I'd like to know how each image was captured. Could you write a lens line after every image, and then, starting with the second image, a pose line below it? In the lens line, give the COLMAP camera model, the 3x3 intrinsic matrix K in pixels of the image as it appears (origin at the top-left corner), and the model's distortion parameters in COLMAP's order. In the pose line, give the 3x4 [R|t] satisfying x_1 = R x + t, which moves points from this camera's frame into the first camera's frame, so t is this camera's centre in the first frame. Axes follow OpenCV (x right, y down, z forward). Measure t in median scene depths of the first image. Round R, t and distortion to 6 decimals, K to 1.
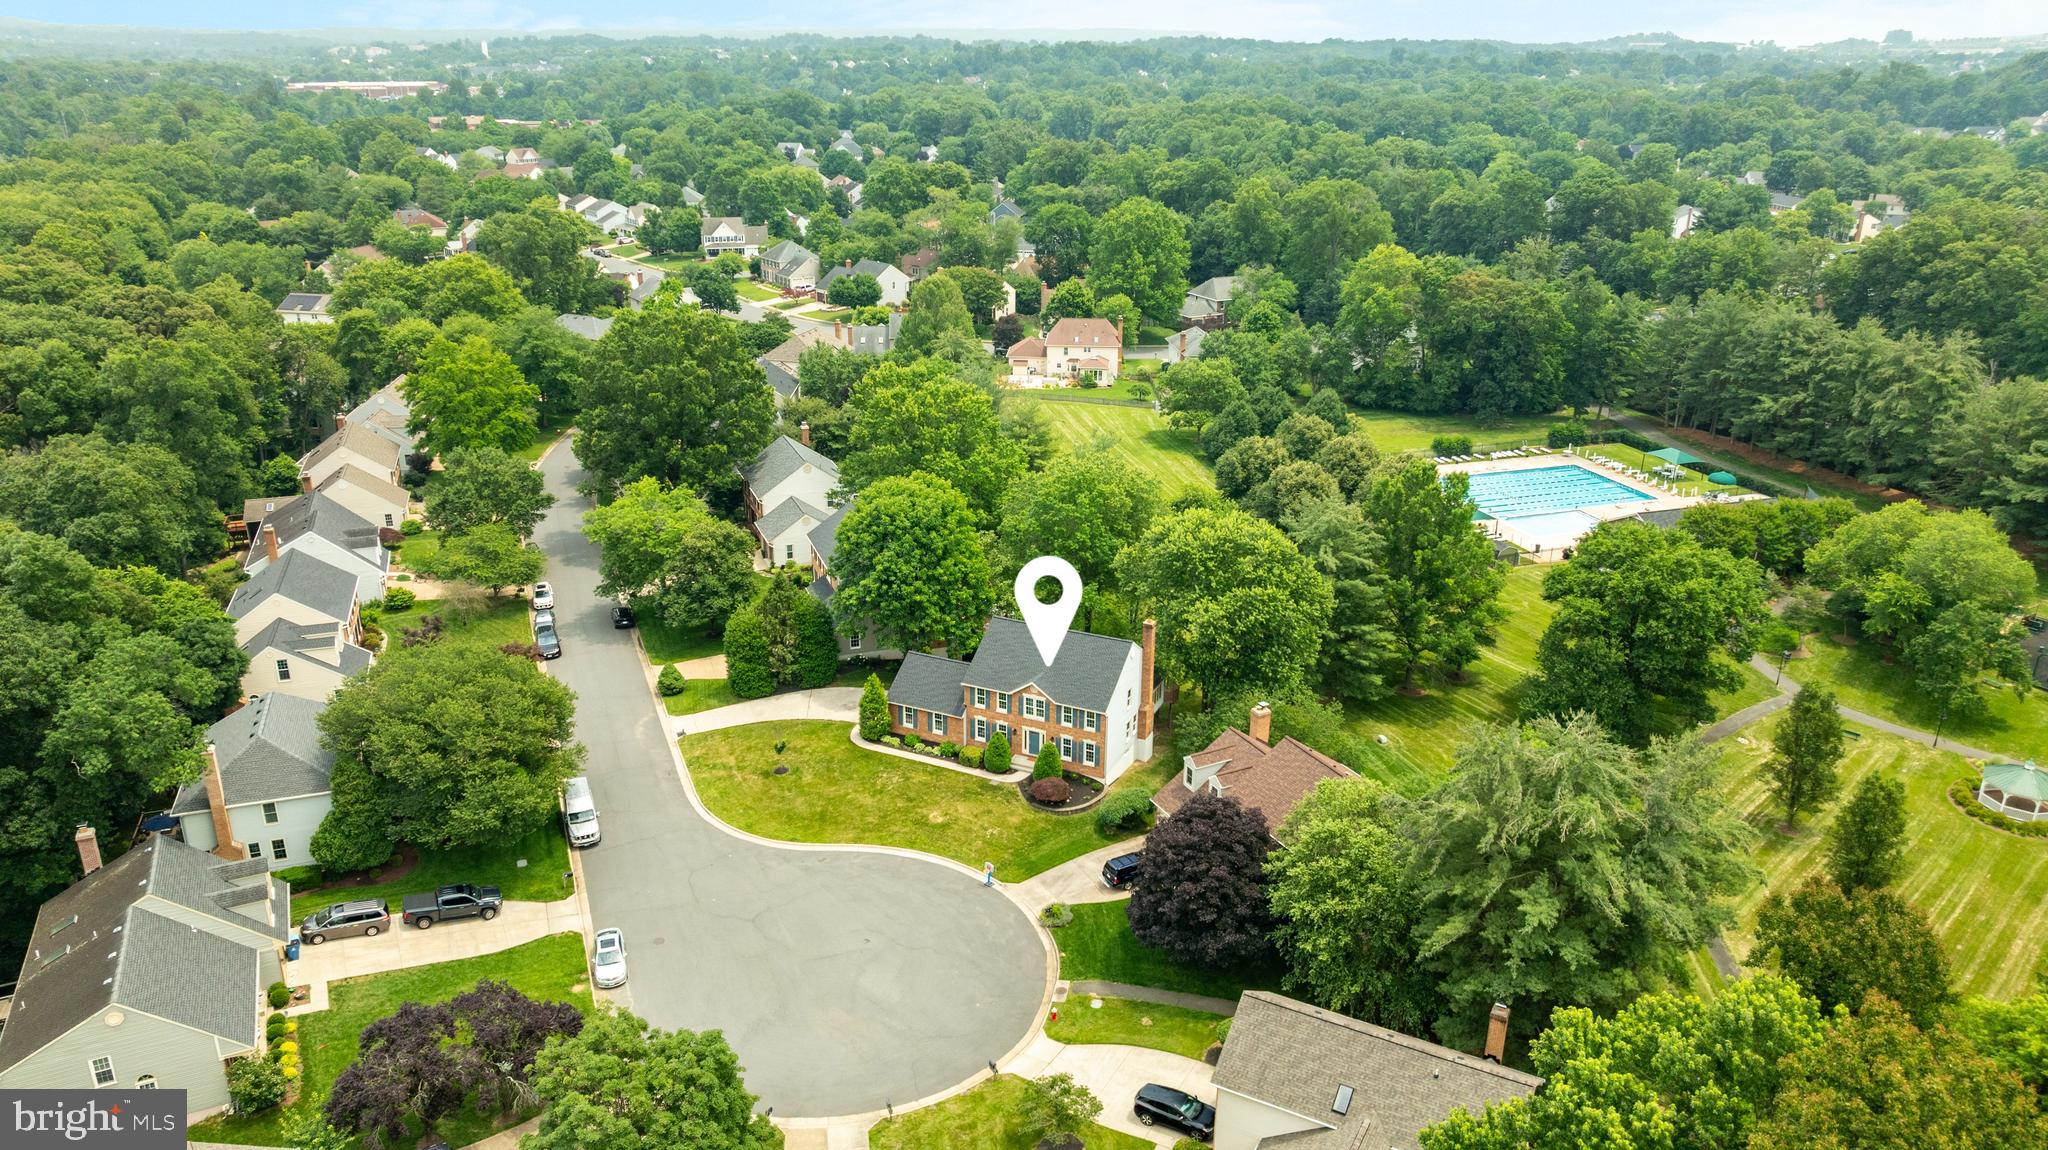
lens RADIAL K [[1508.8, 0, 1030.4], [0, 1508.8, 571.5], [0, 0, 1]] dist [-0.021657, -0.009570]
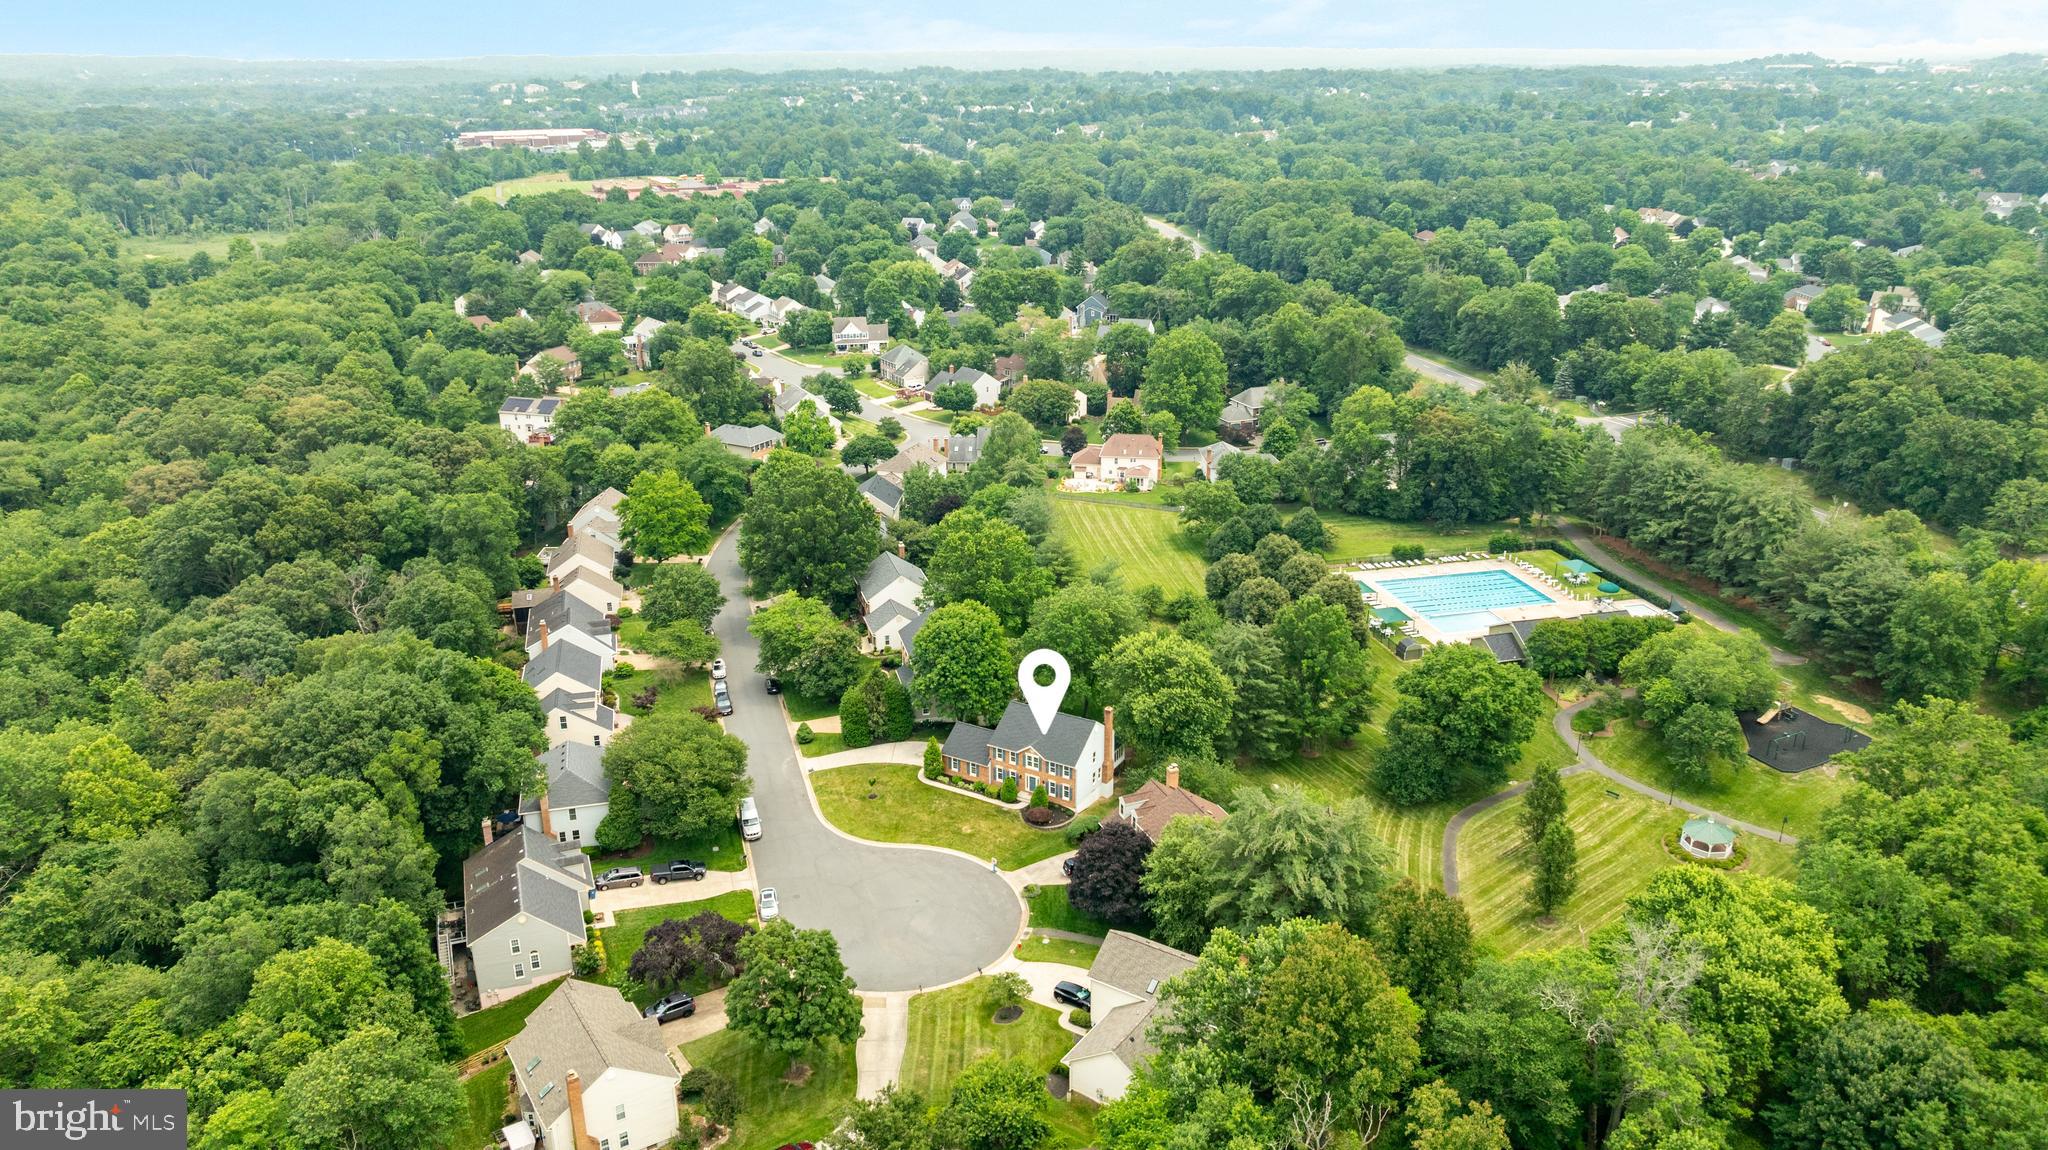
lens RADIAL K [[1508.8, 0, 1027.3], [0, 1508.8, 568.3], [0, 0, 1]] dist [-0.021657, -0.009570]
pose [[0.996372, 0.020145, -0.082687, 0.108557], [-0.021011, 0.999733, -0.009607, -0.085041], [0.082472, 0.011309, 0.996529, -0.503144]]
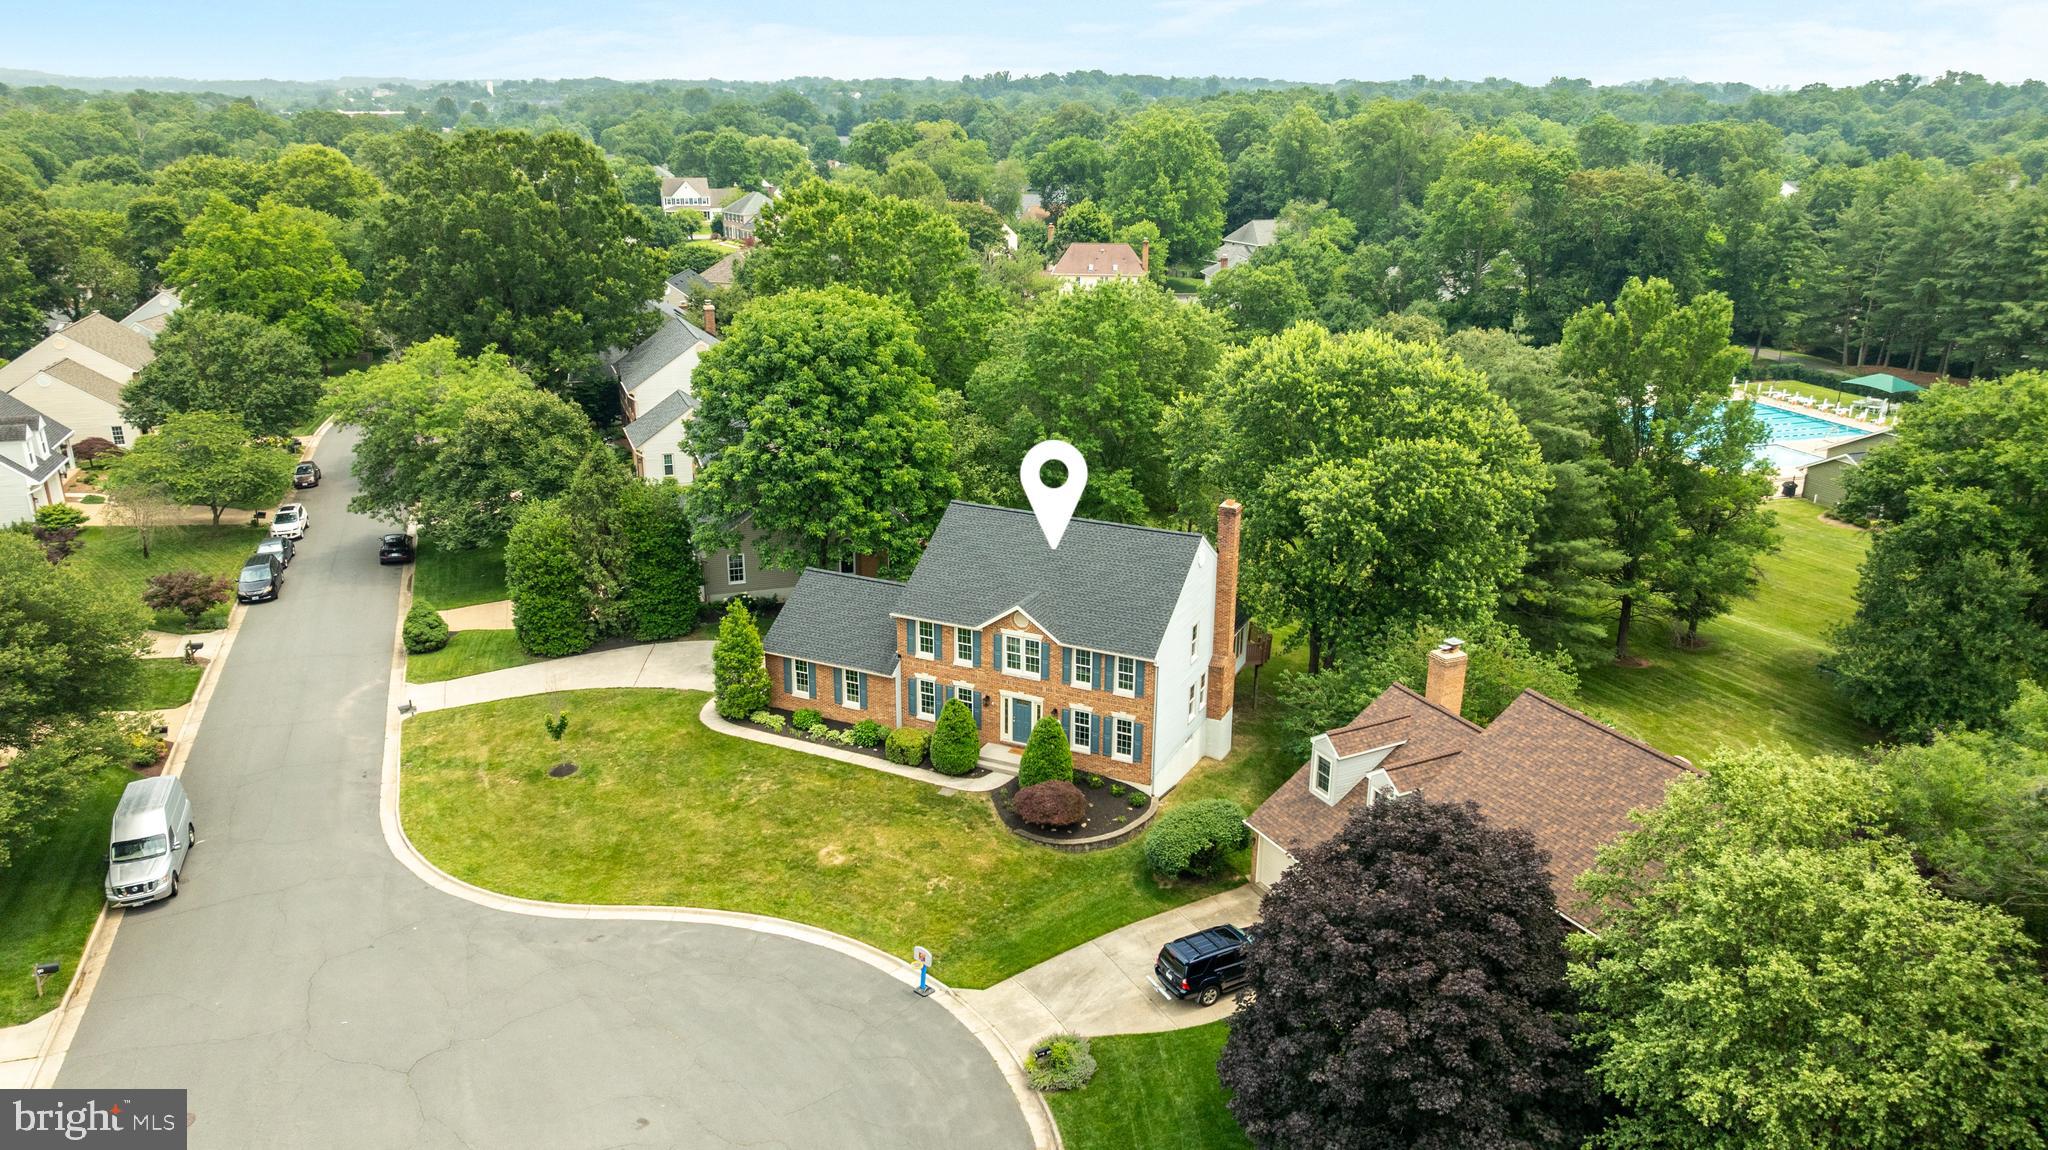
lens RADIAL K [[1508.8, 0, 1025.2], [0, 1508.8, 567.0], [0, 0, 1]] dist [-0.021657, -0.009570]
pose [[0.999942, 0.000893, -0.010752, 0.008457], [-0.001290, 0.999318, -0.036904, 0.069290], [0.010712, 0.036916, 0.999261, 0.399426]]
